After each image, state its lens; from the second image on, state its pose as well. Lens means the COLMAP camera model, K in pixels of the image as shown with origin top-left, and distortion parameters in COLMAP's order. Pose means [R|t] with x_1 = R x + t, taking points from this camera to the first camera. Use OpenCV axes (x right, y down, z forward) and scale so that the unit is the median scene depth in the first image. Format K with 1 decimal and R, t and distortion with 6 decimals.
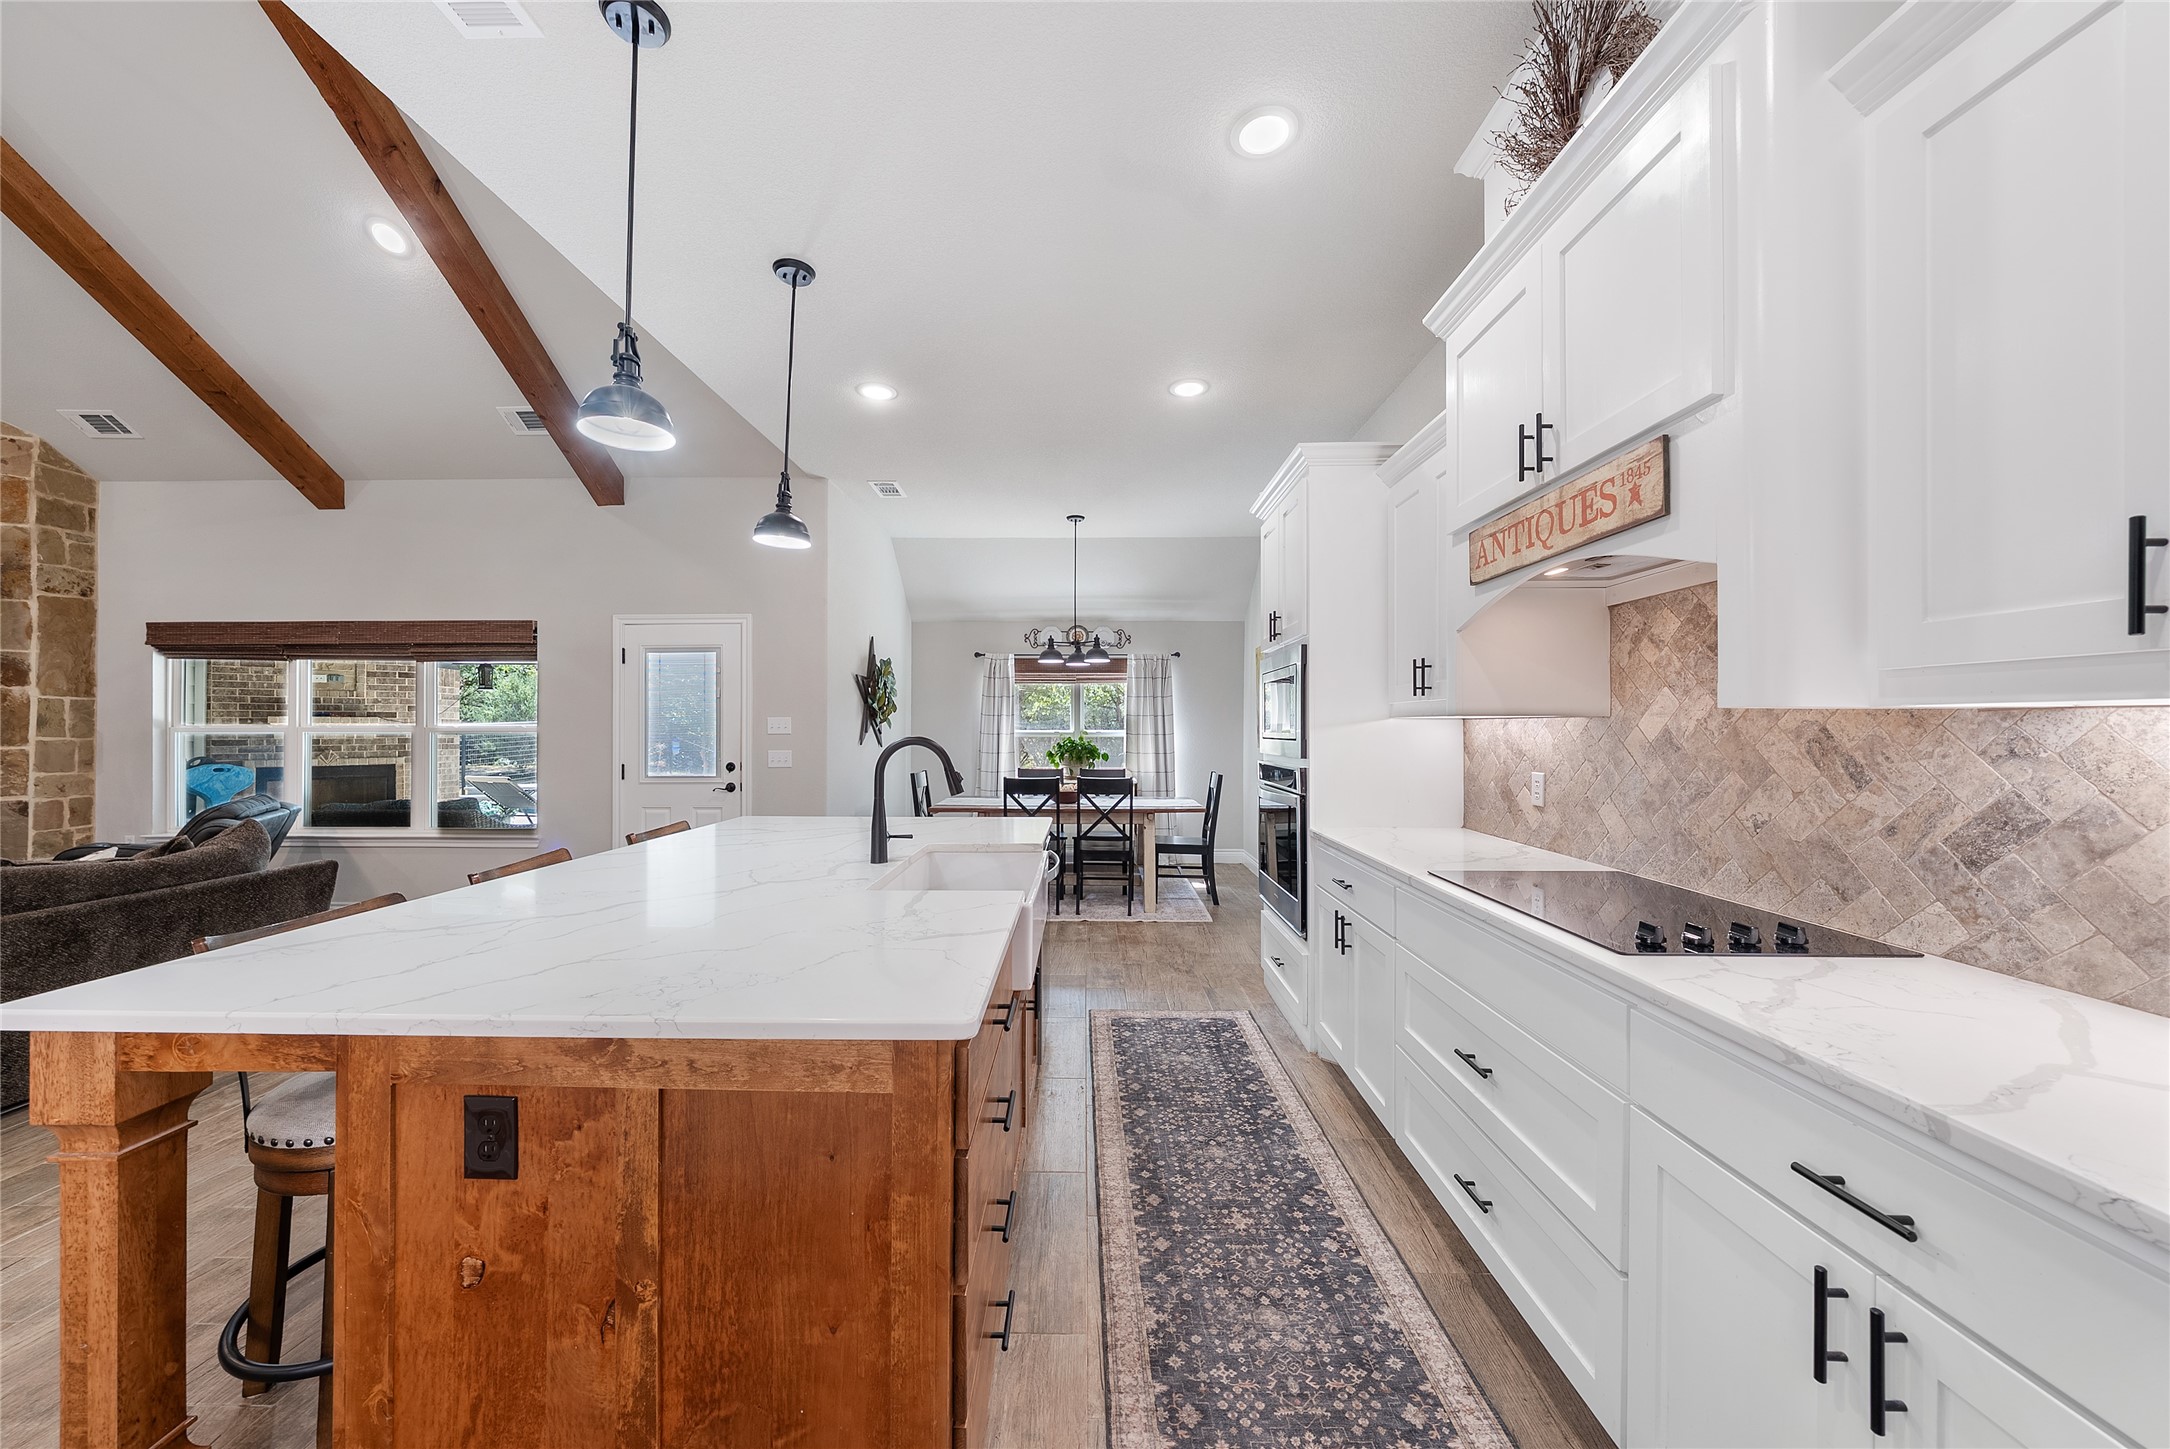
lens RADIAL K [[748.7, 0, 1075.2], [0, 748.7, 732.8], [0, 0, 1]] dist [-0.001446, 0.000607]
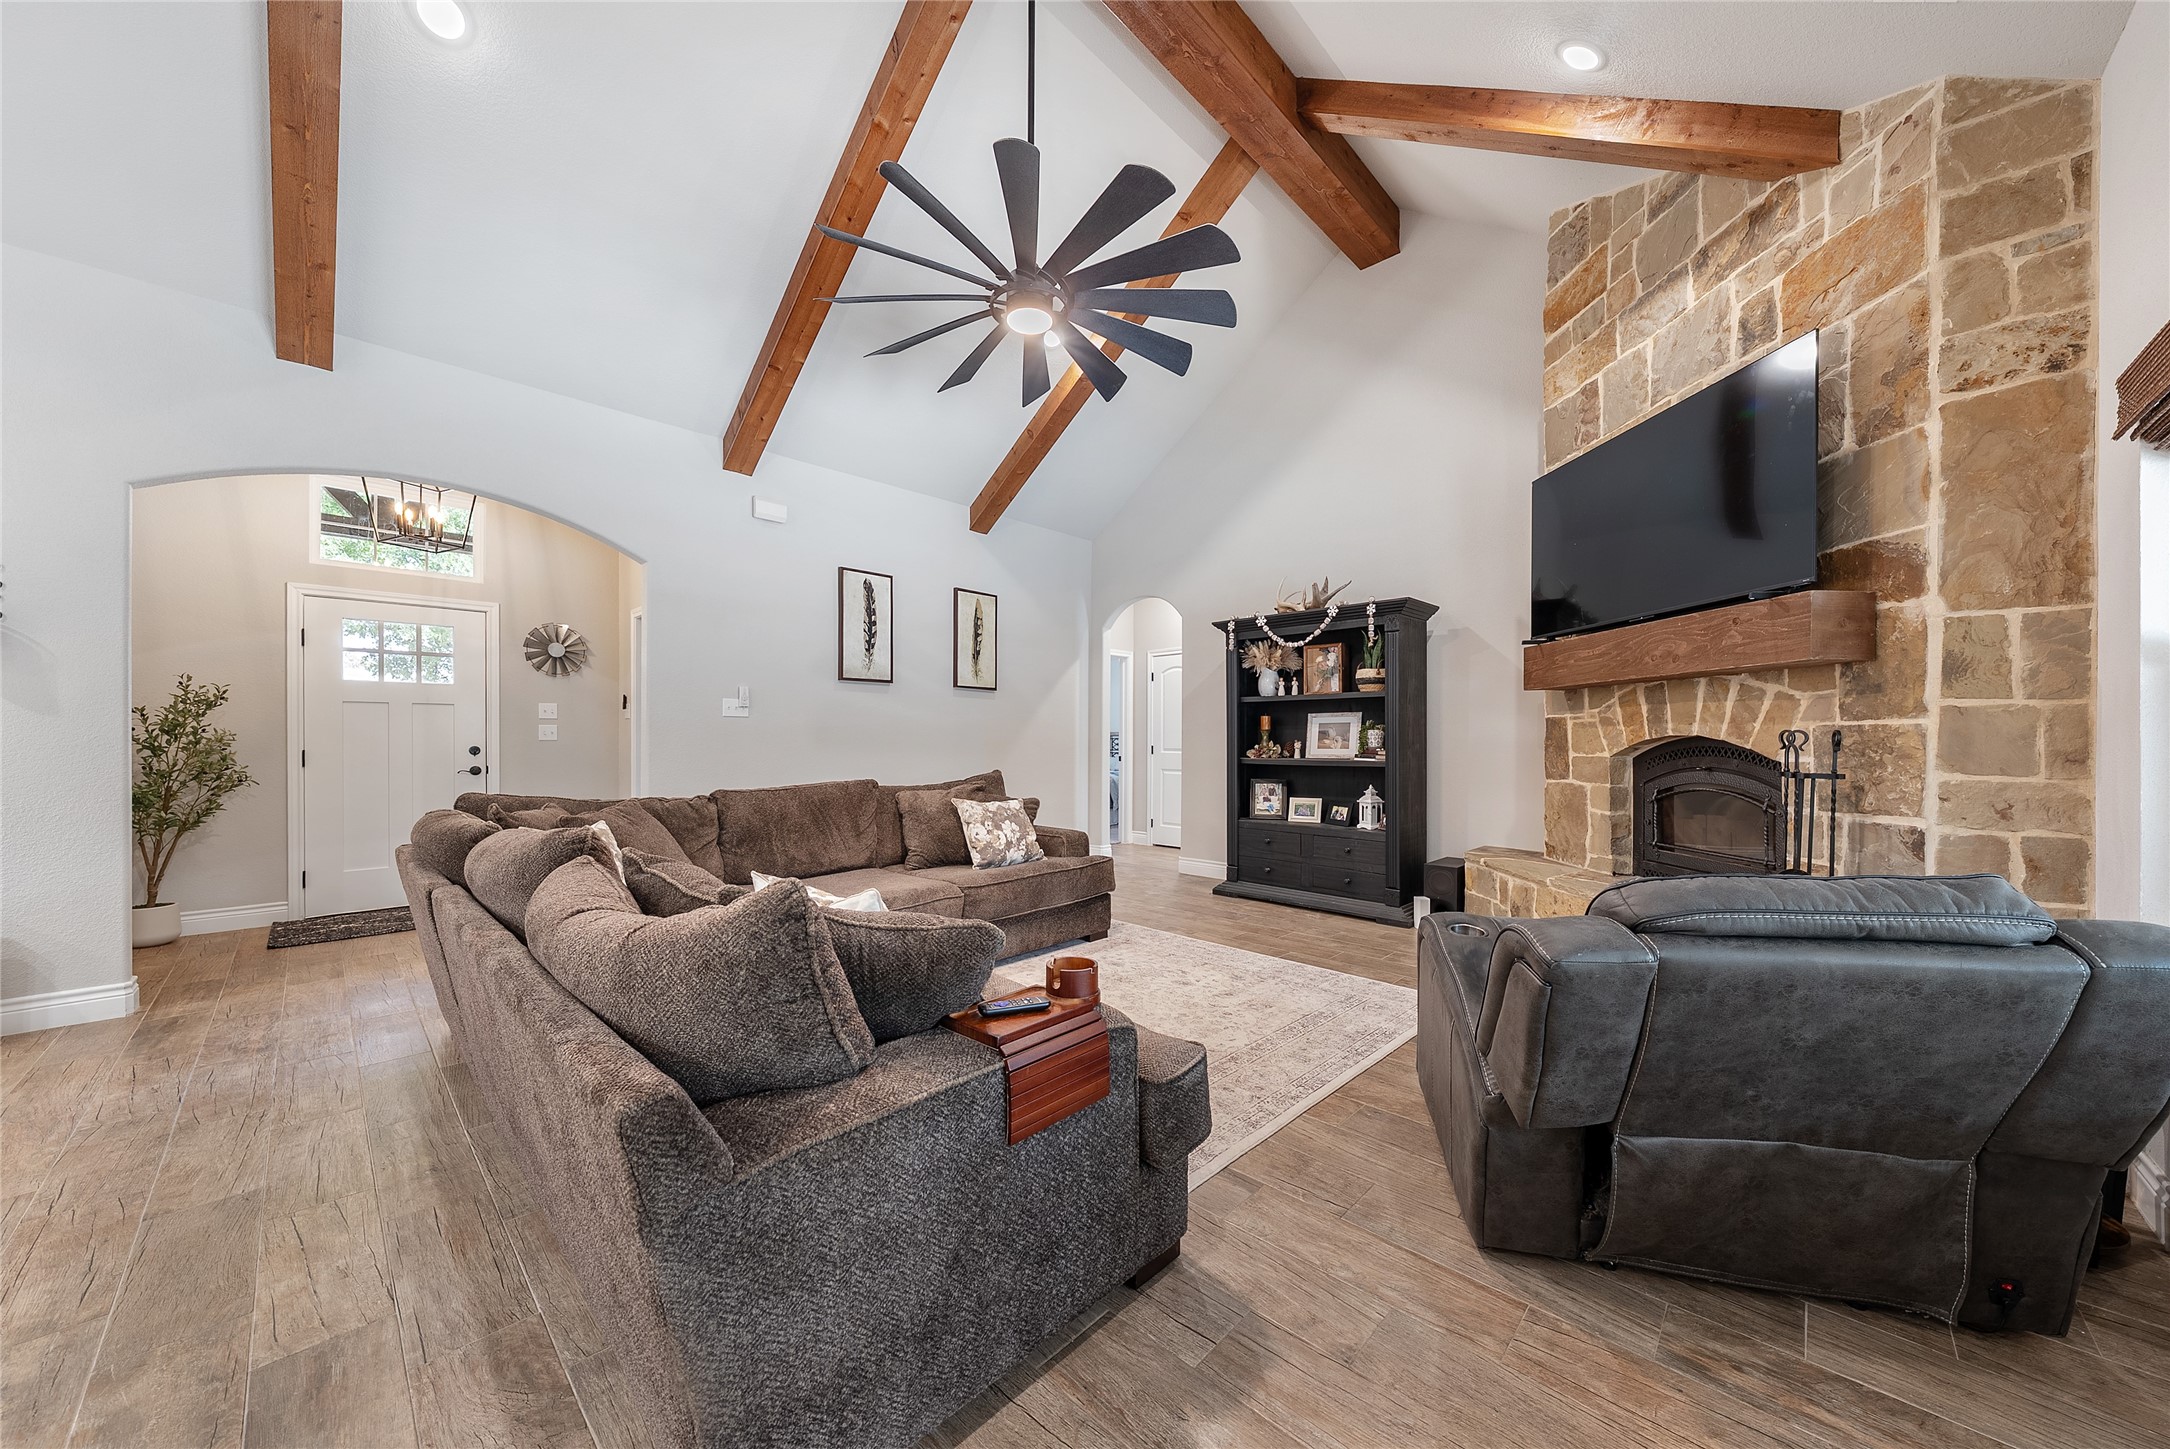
lens RADIAL K [[748.7, 0, 1075.2], [0, 748.7, 732.8], [0, 0, 1]] dist [-0.001446, 0.000607]
pose [[-0.686393, -0.009344, -0.727171, -0.660708], [-0.007063, 0.999956, -0.006182, 0.034488], [0.727197, 0.000893, -0.686429, 0.933910]]
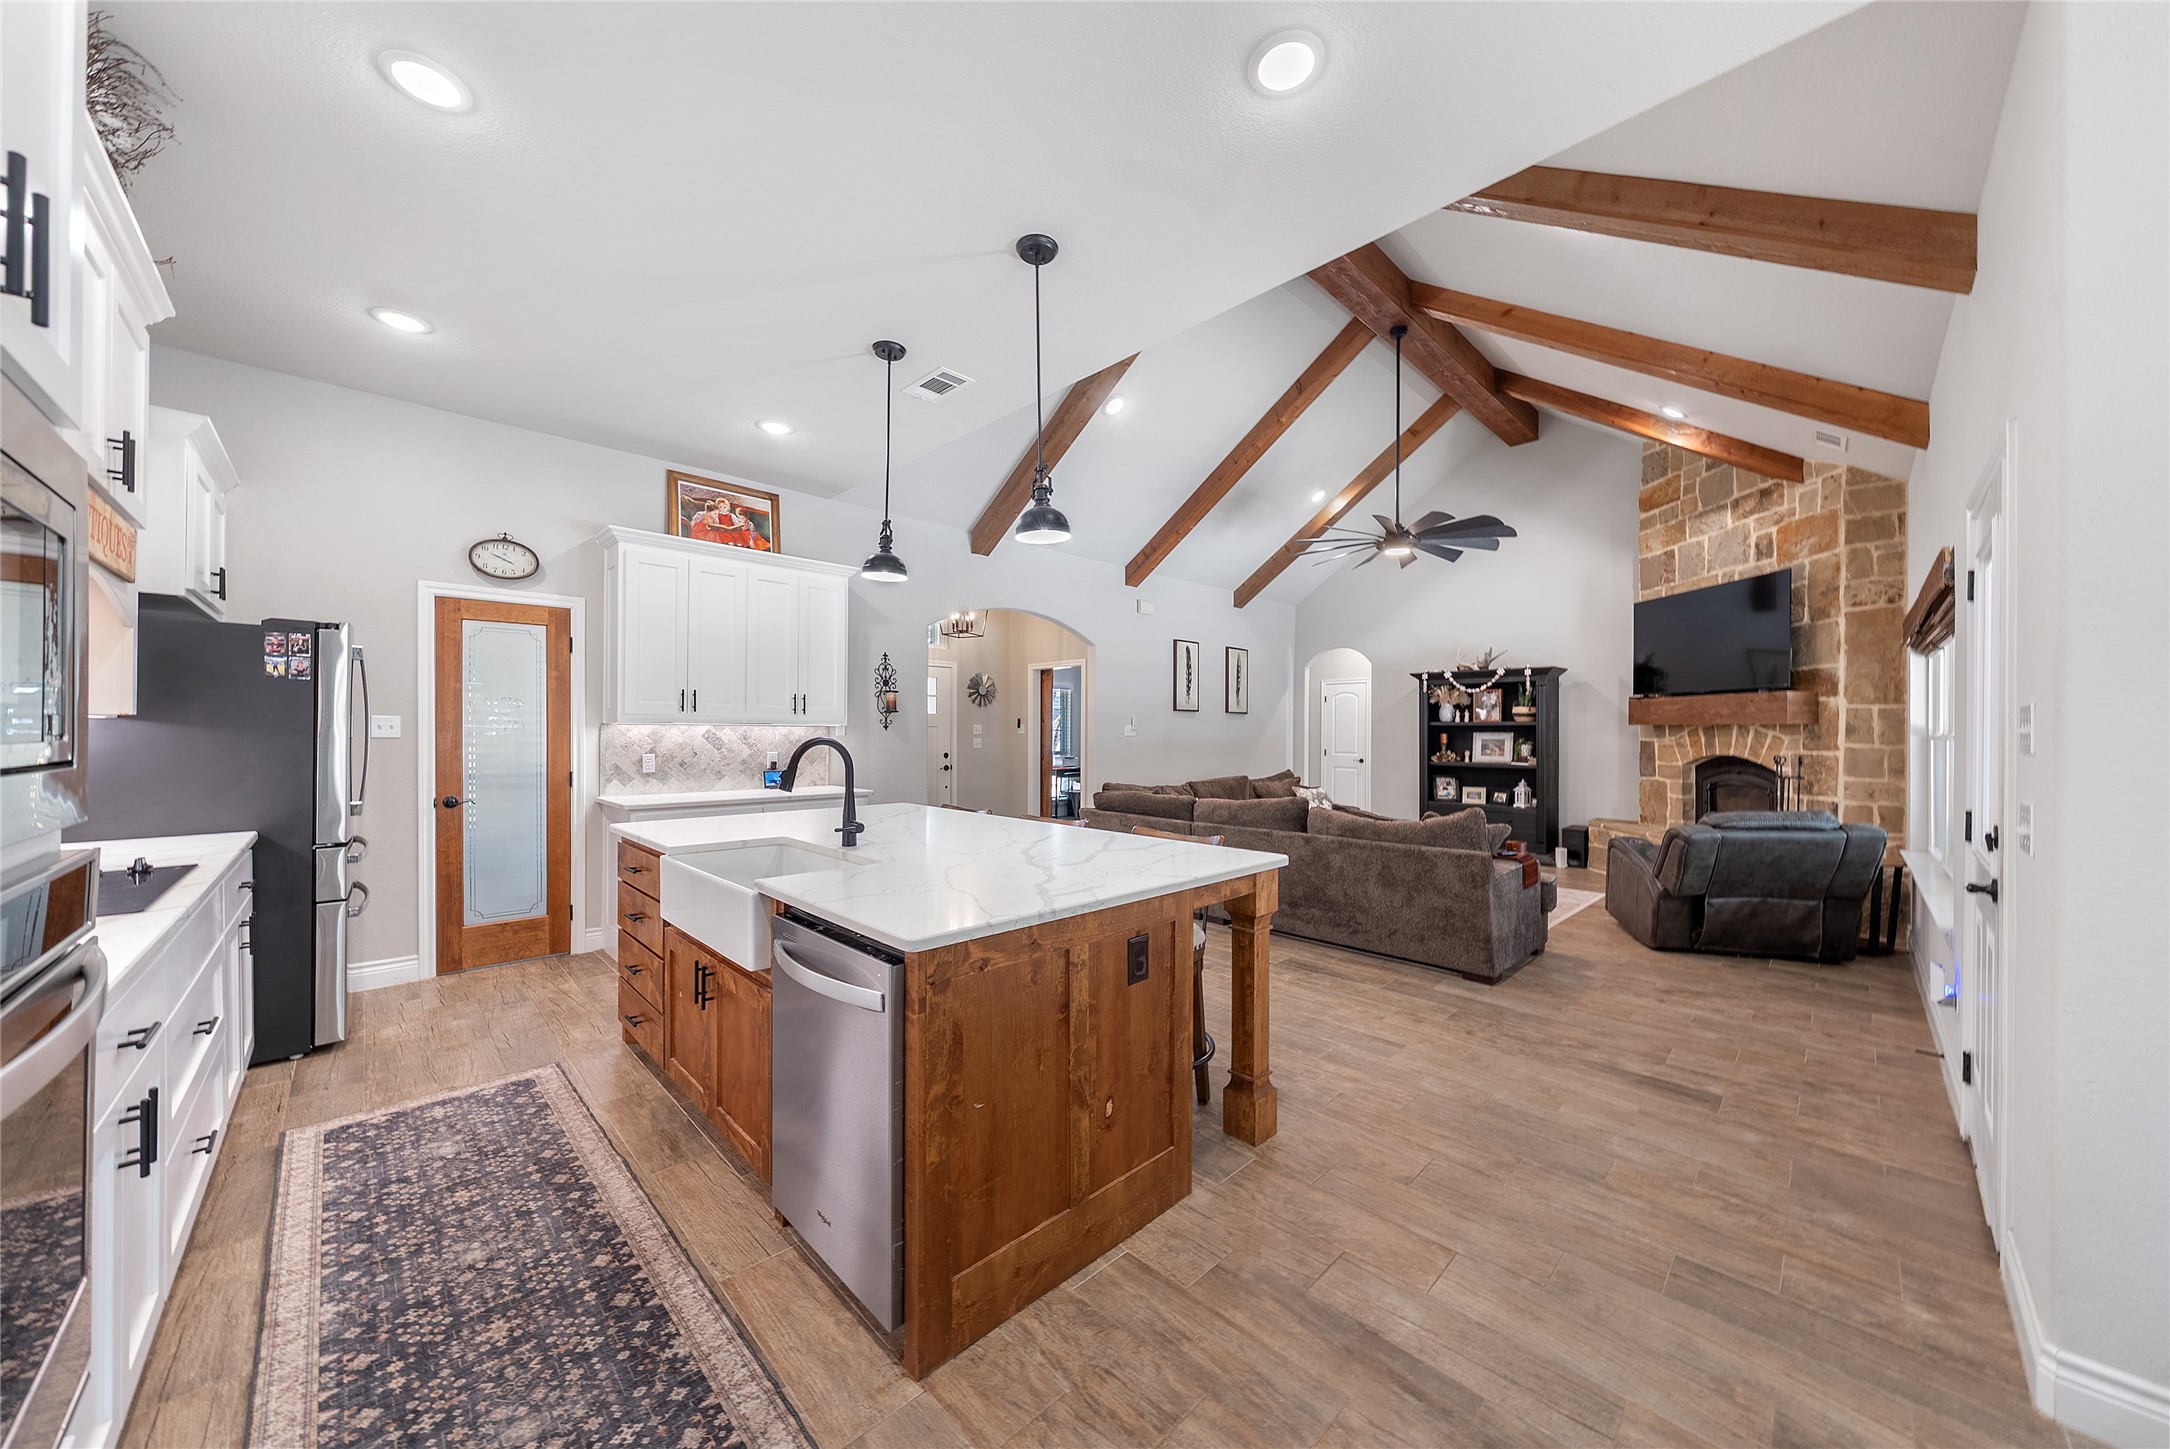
lens RADIAL K [[747.5, 0, 1076.2], [0, 747.5, 722.1], [0, 0, 1]] dist [-0.001729, 0.000062]
pose [[-0.704729, -0.012341, -0.709369, 0.150909], [-0.010022, 0.999922, -0.007440, -0.006547], [0.709405, 0.001866, -0.704798, 0.981431]]
